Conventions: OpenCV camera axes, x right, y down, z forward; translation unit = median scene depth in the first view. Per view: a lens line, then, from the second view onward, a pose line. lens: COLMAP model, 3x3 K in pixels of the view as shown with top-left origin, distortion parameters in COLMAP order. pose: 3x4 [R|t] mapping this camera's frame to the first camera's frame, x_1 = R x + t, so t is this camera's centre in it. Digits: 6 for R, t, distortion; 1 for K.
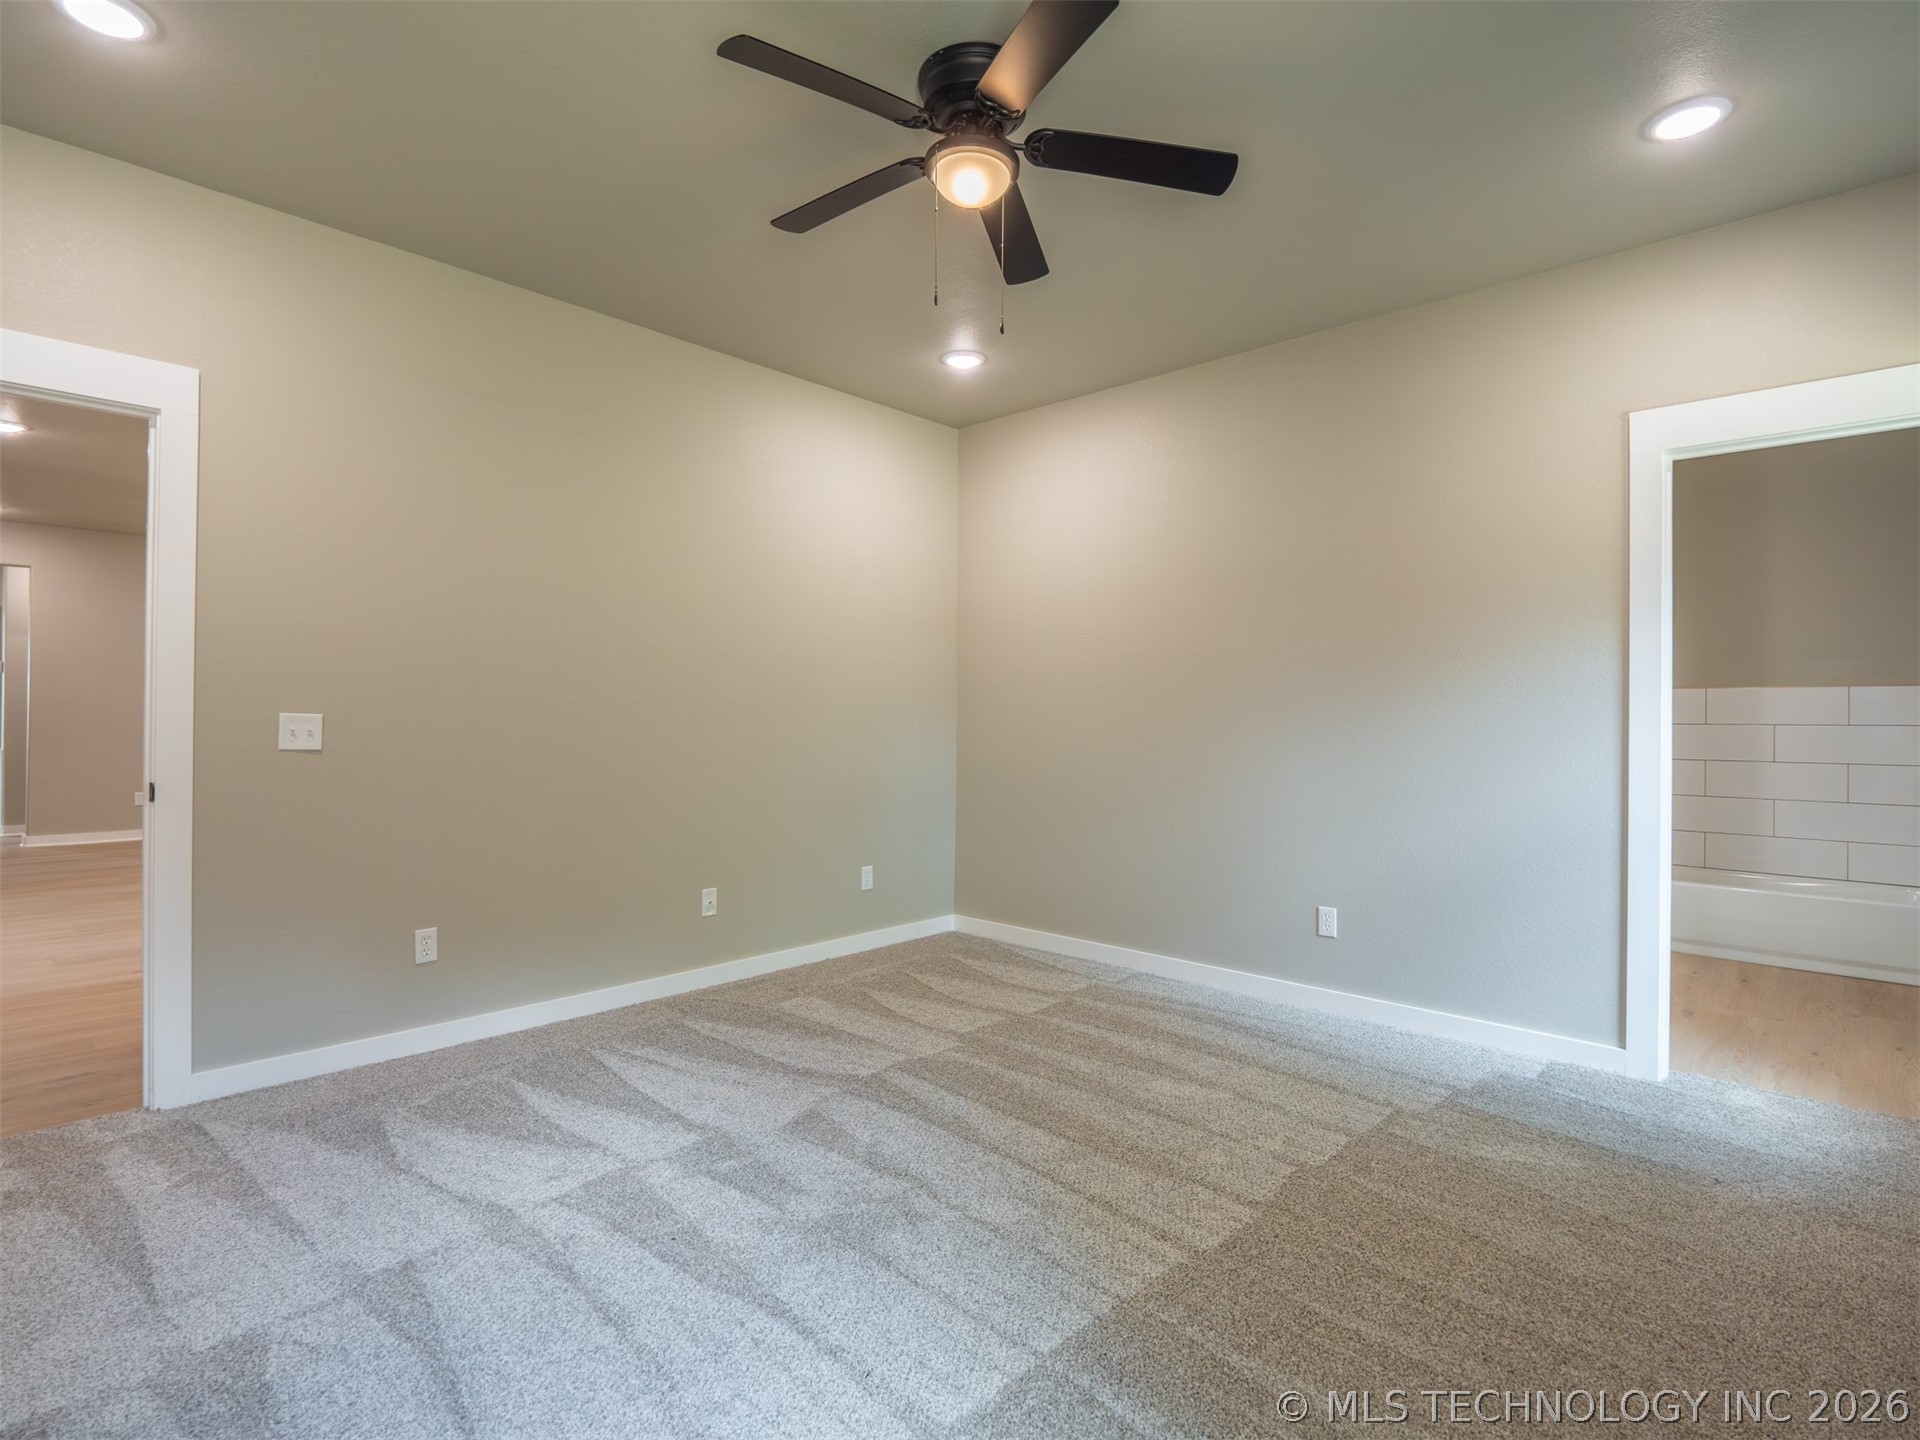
lens RADIAL K [[955.0, 0, 960.0], [0, 955.0, 720.0], [0, 0, 1]] dist [0.000684, -0.011054]
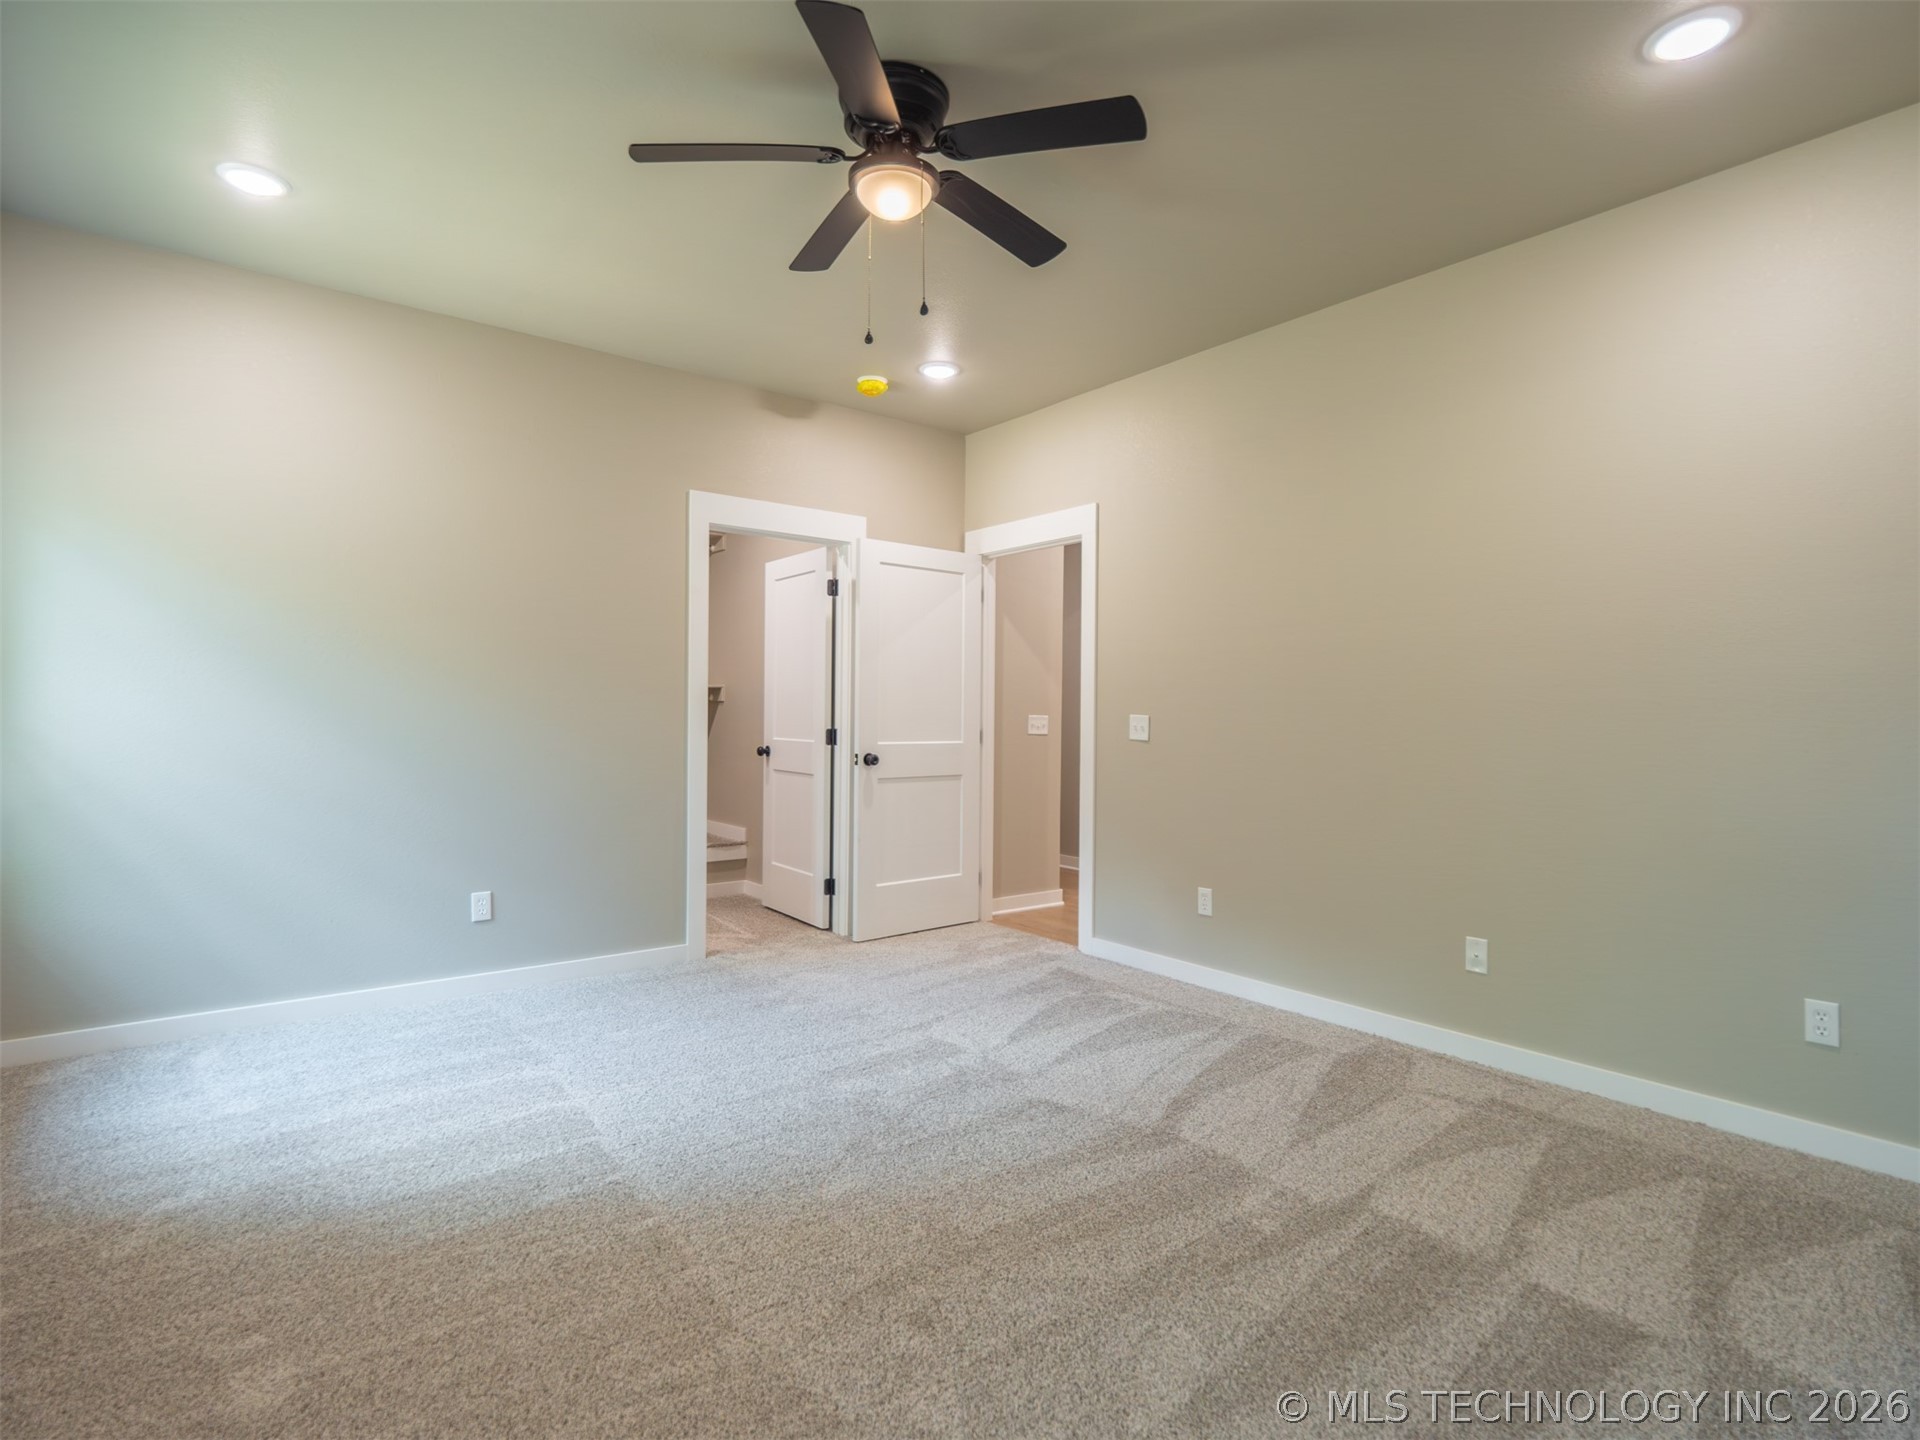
lens RADIAL K [[955.0, 0, 960.0], [0, 955.0, 720.0], [0, 0, 1]] dist [0.000684, -0.011054]
pose [[-0.141084, -0.000984, -0.989997, 0.748472], [-0.015085, 0.999886, 0.001156, 0.003268], [0.989883, 0.015098, -0.141082, 0.892851]]
